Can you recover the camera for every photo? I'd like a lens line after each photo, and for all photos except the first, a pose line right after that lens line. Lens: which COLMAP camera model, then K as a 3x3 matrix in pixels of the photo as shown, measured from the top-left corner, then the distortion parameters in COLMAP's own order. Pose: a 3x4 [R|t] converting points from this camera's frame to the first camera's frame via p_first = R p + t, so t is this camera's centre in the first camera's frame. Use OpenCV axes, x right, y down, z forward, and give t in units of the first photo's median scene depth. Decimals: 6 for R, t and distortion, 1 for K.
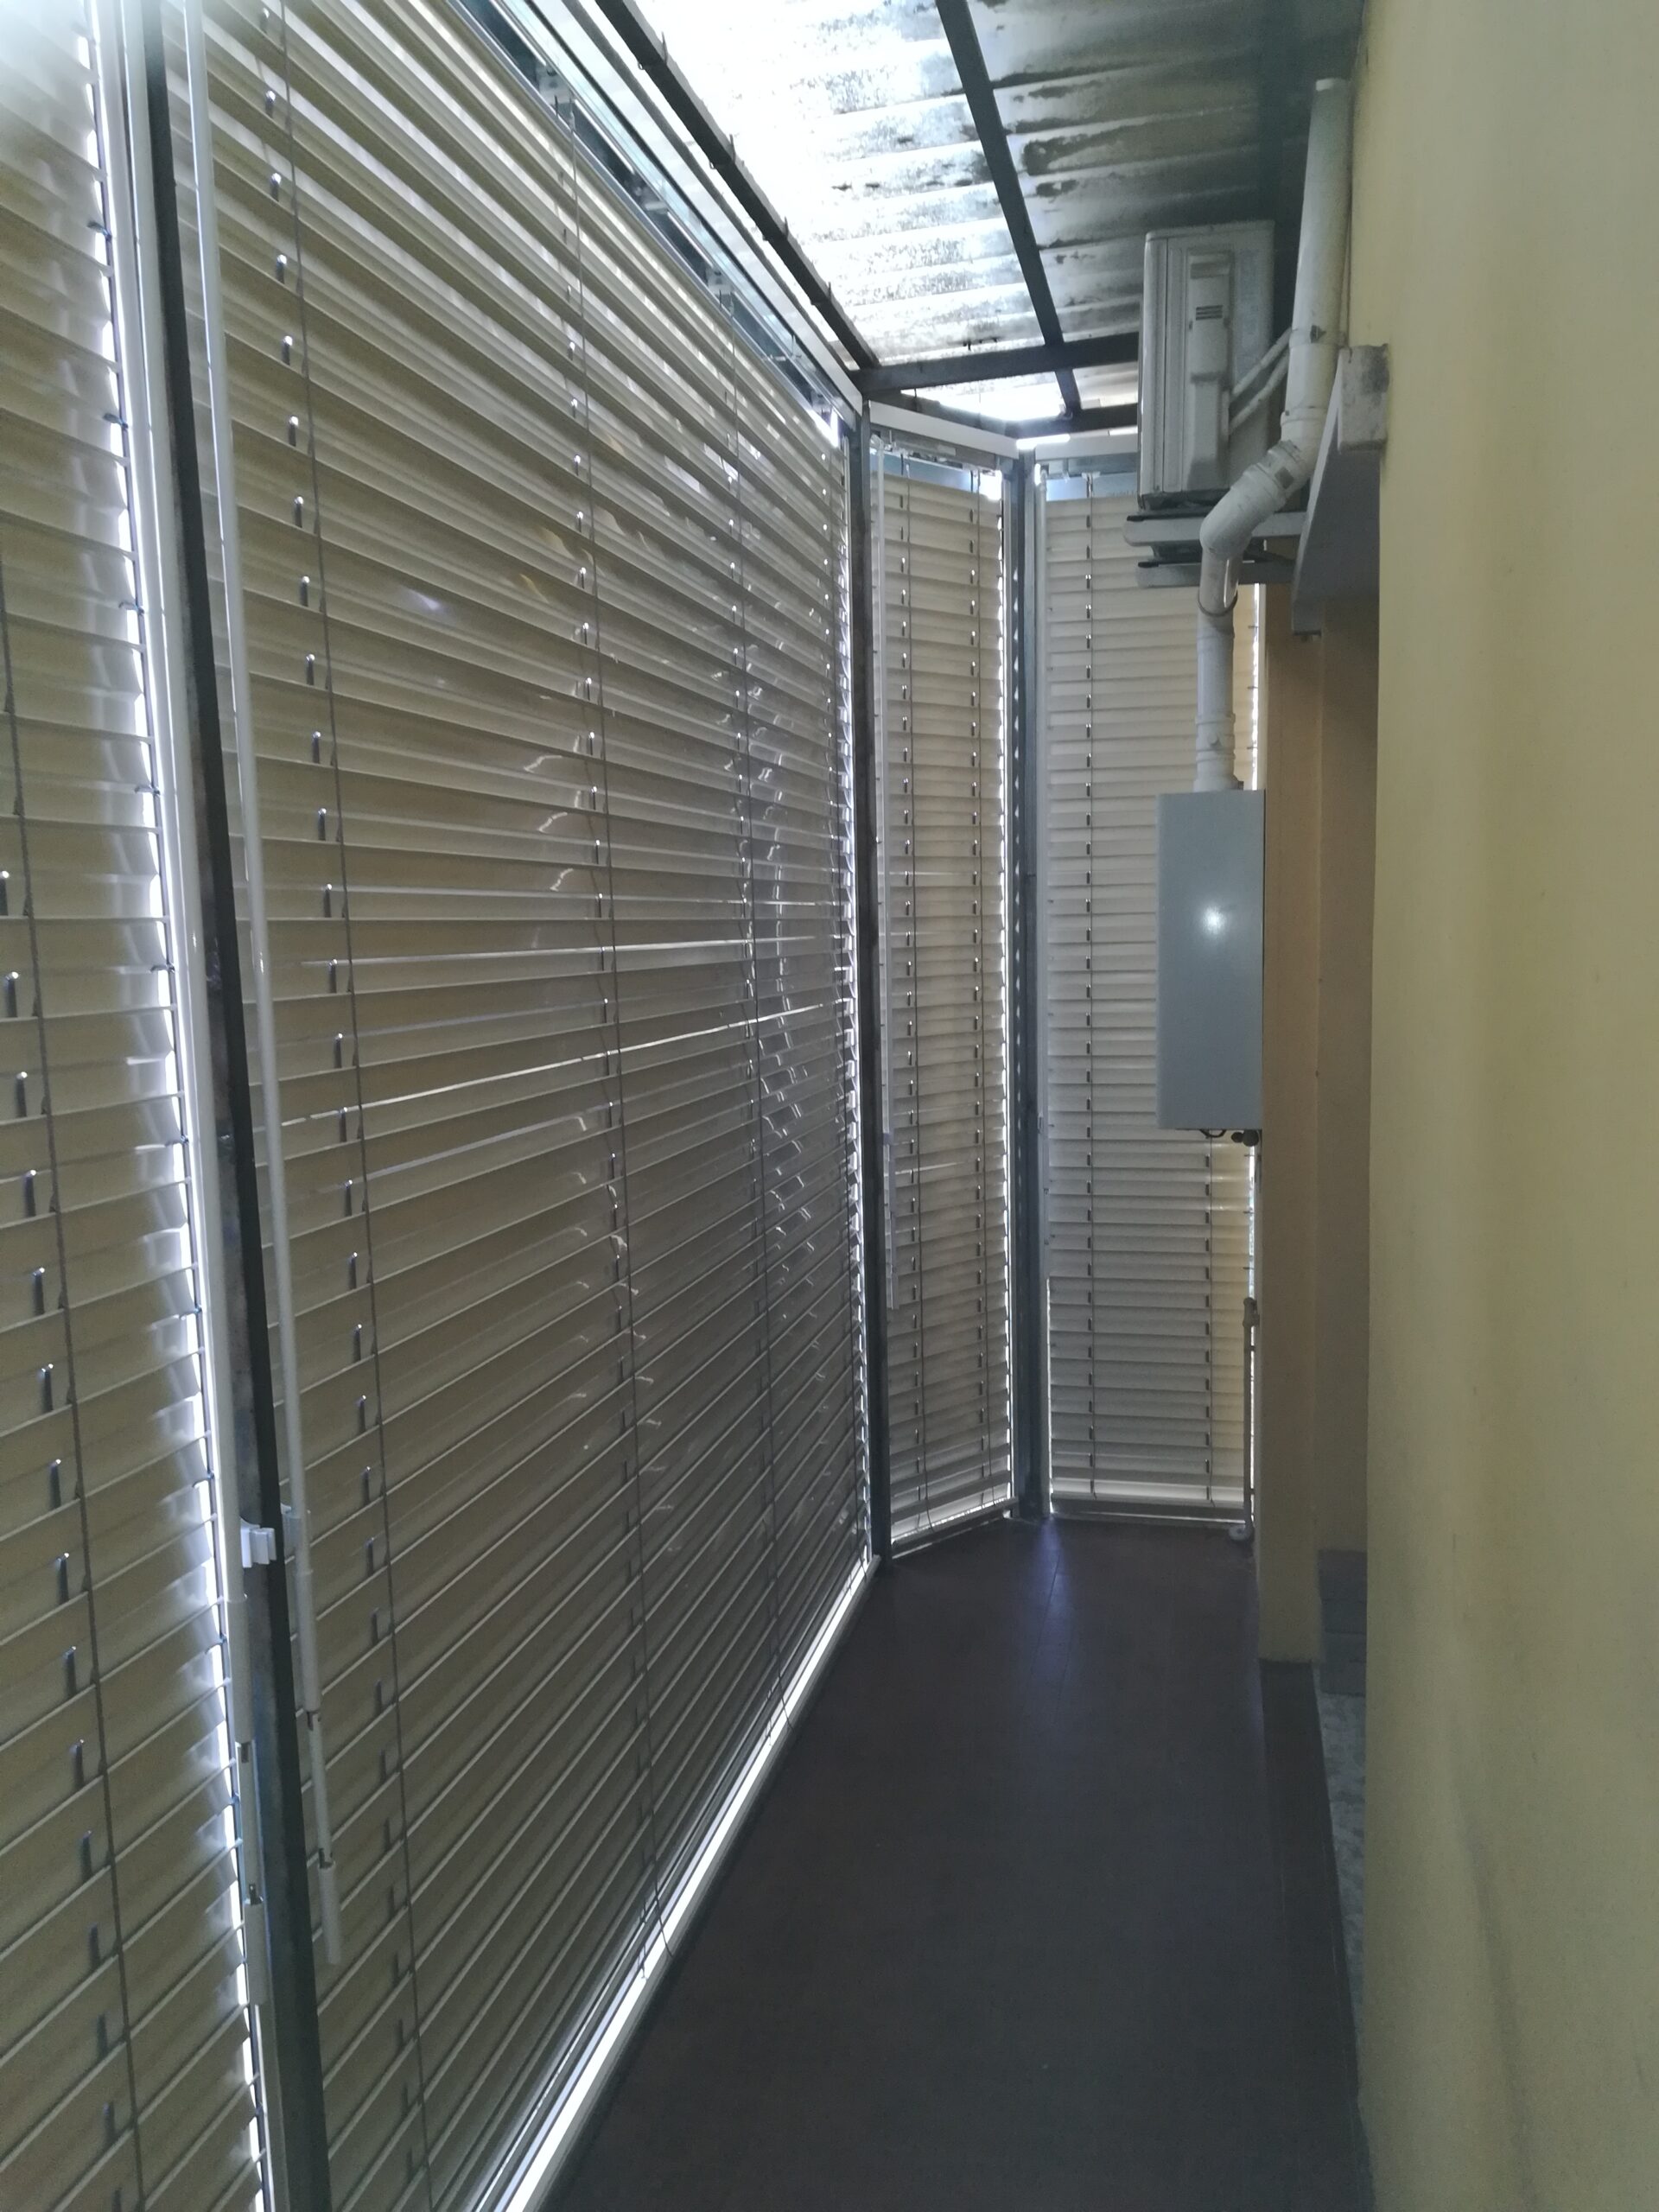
lens RADIAL K [[1618.5, 0, 829.5], [0, 1618.5, 1106.0], [0, 0, 1]] dist [-0.006868, -0.001726]
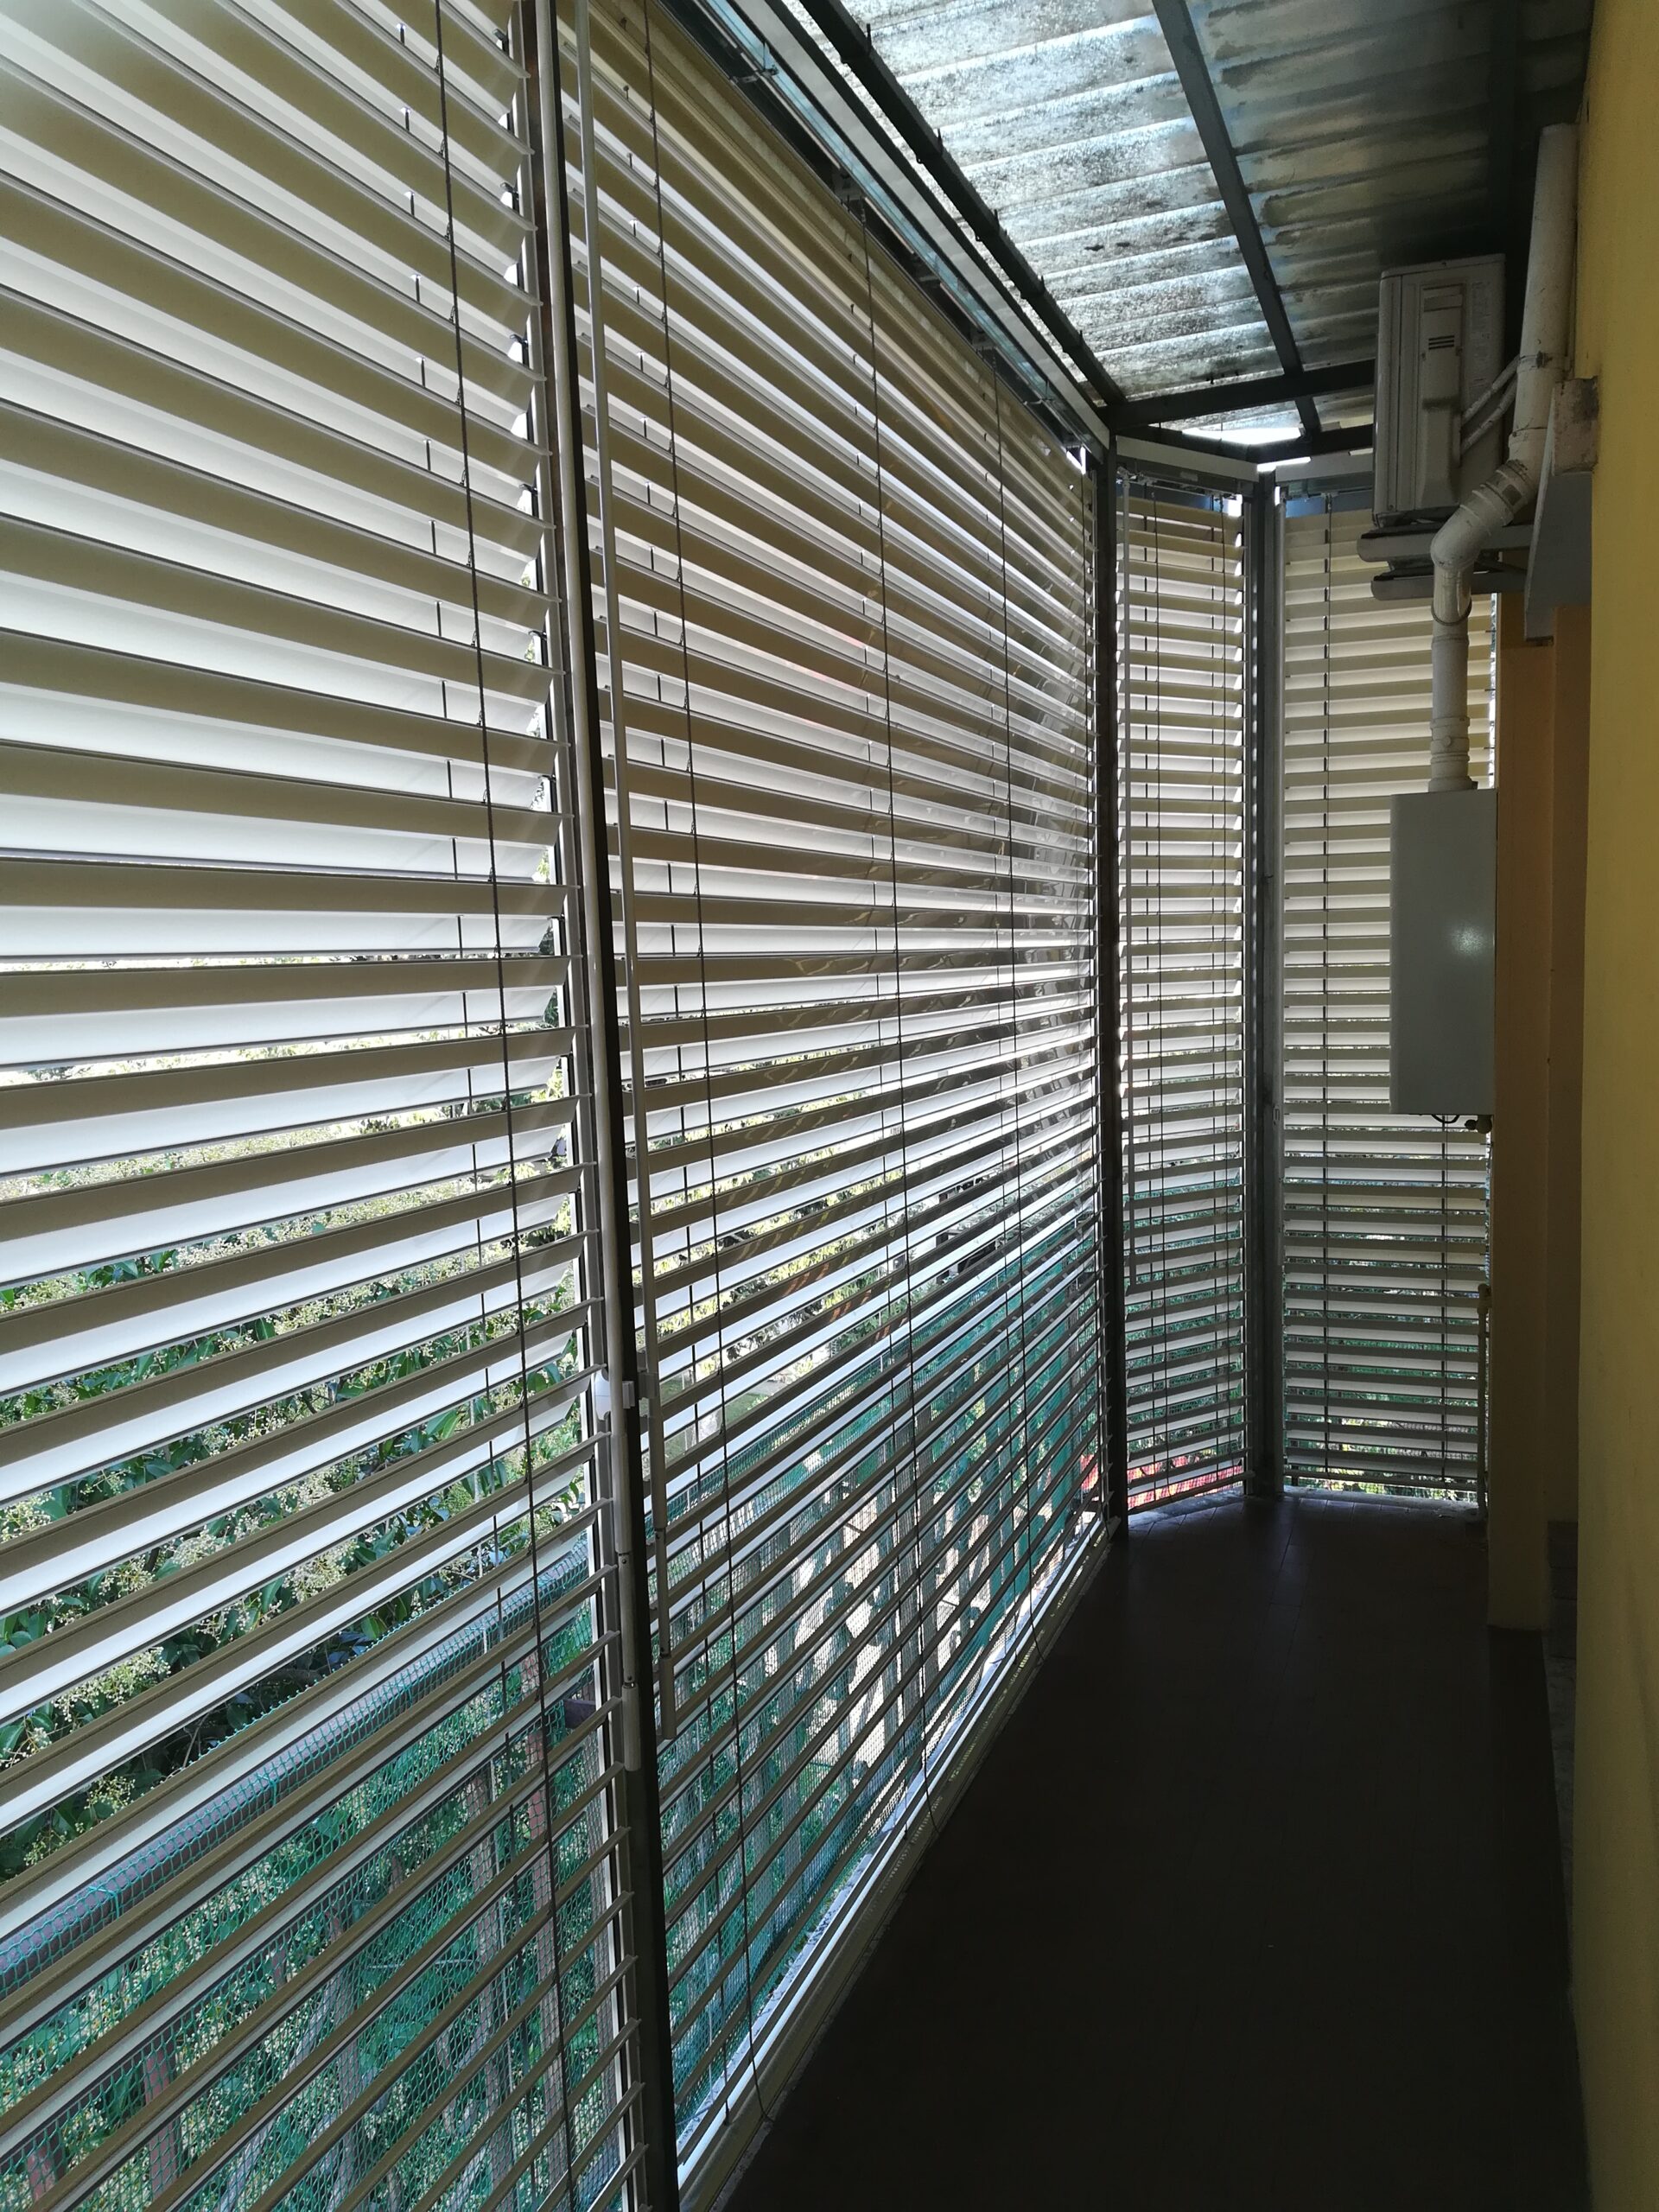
lens RADIAL K [[1618.5, 0, 829.5], [0, 1618.5, 1106.0], [0, 0, 1]] dist [-0.006868, -0.001726]
pose [[0.989867, 0.009242, -0.141695, -0.009025], [-0.011217, 0.999851, -0.013149, 0.029418], [0.141553, 0.014605, 0.989823, -0.097292]]
